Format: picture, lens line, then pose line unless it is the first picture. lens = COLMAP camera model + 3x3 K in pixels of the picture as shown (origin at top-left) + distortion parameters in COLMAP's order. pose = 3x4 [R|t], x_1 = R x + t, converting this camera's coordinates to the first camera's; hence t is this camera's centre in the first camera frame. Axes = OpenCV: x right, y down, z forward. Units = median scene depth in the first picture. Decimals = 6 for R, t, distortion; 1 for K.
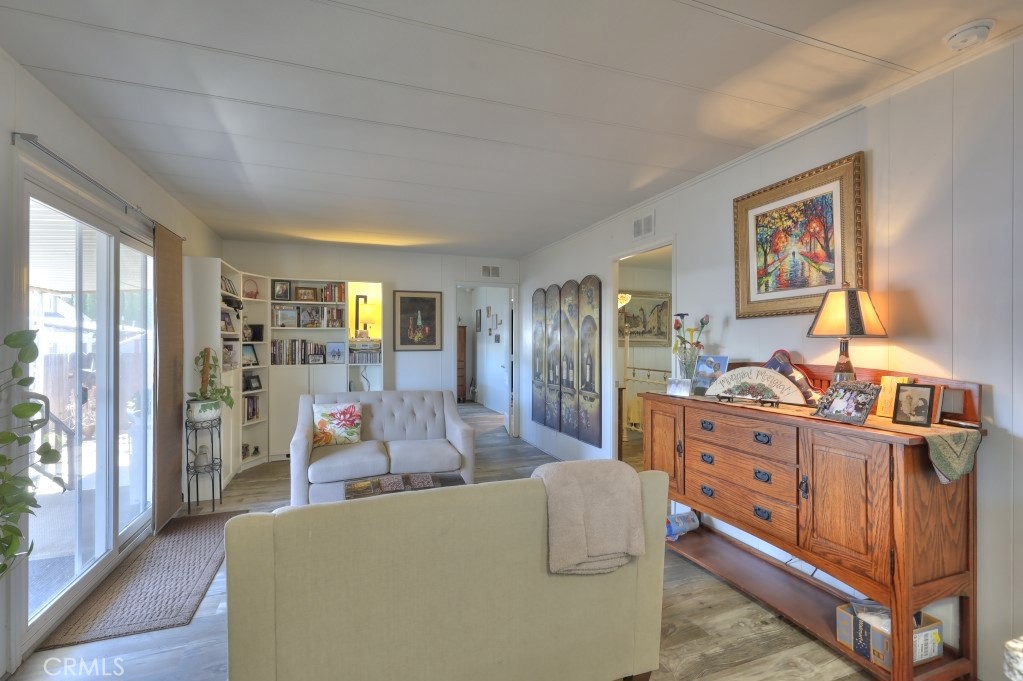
lens RADIAL K [[461.2, 0, 512.3], [0, 461.2, 340.9], [0, 0, 1]] dist [-0.001413, 0.000280]
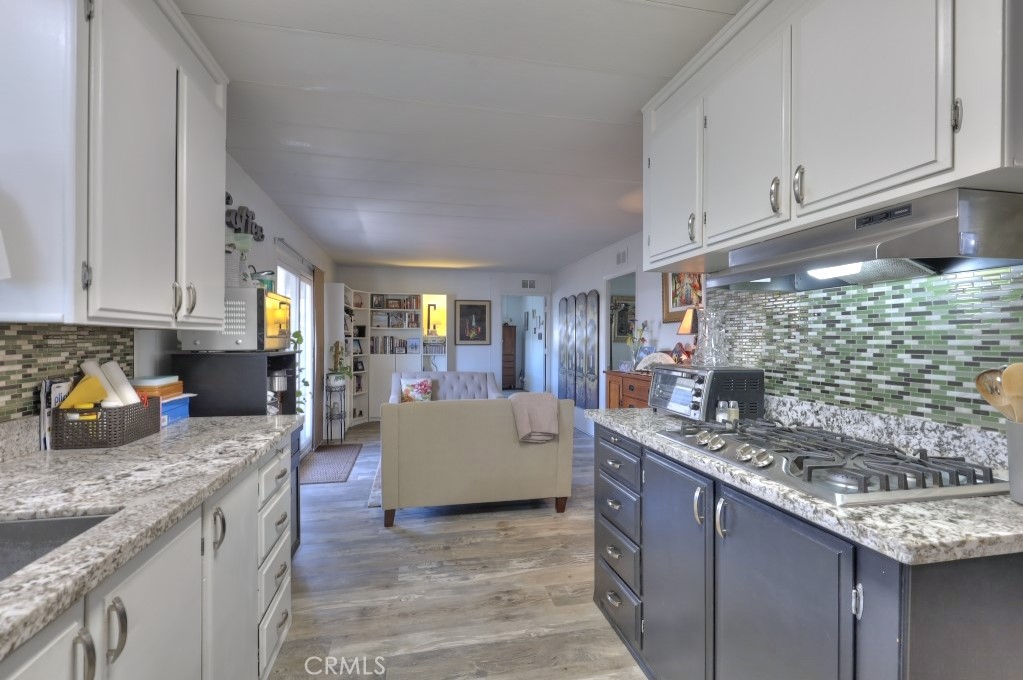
lens RADIAL K [[461.2, 0, 512.3], [0, 461.2, 340.4], [0, 0, 1]] dist [-0.001413, 0.000280]
pose [[0.989907, 0.004340, -0.141650, 0.118506], [-0.003979, 0.999988, 0.002833, 0.004706], [0.141660, -0.002241, 0.989913, -0.367258]]
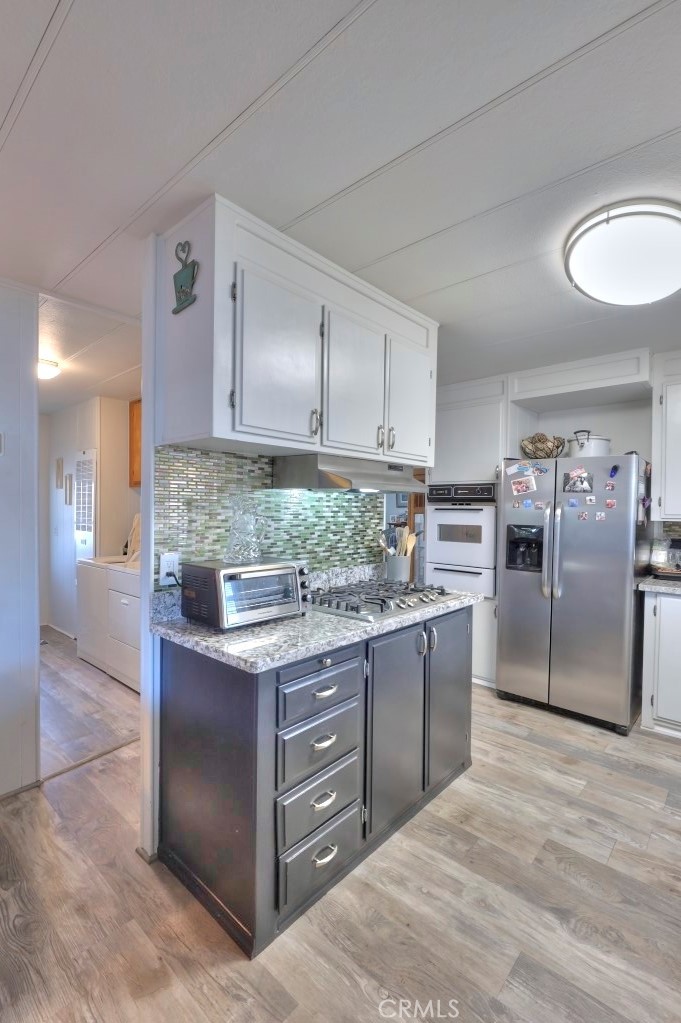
lens RADIAL K [[461.2, 0, 342.0], [0, 461.2, 514.1], [0, 0, 1]] dist [-0.001413, 0.000280]
pose [[-0.464585, -0.018260, 0.885340, -0.147238], [-0.011888, 0.999826, 0.014383, -0.017369], [-0.885449, -0.003843, -0.464722, 0.199450]]
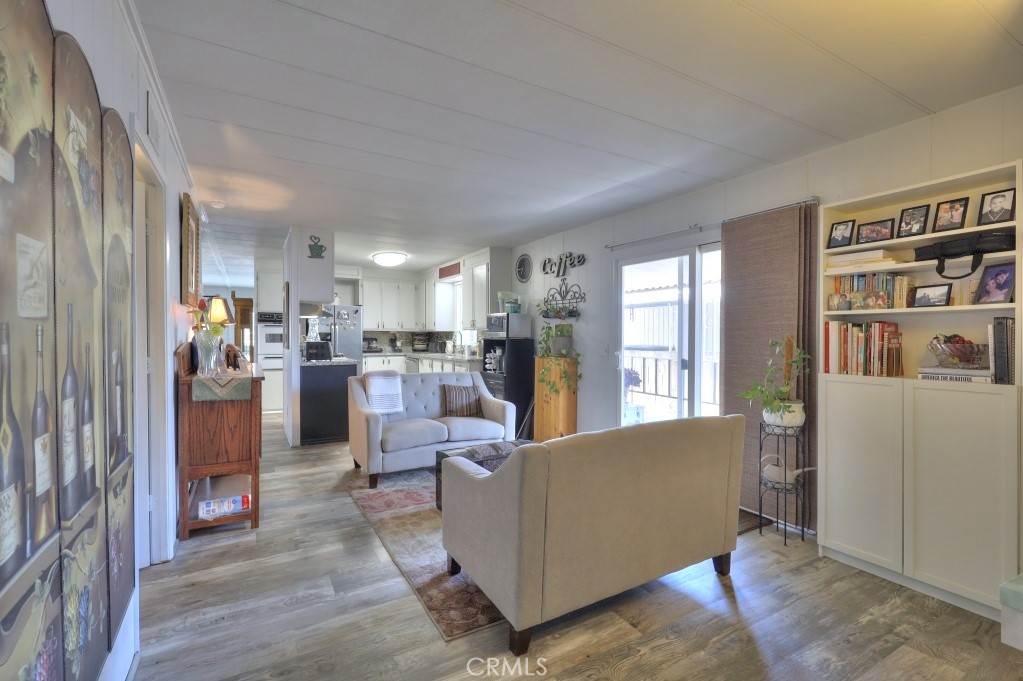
lens RADIAL K [[458.5, 0, 512.7], [0, 458.5, 341.9], [0, 0, 1]] dist [0.000159, 0.000116]
pose [[-0.986257, -0.002711, -0.165197, -0.057147], [-0.004857, 0.999909, 0.012588, 0.014228], [0.165148, 0.013217, -0.986180, 1.291681]]
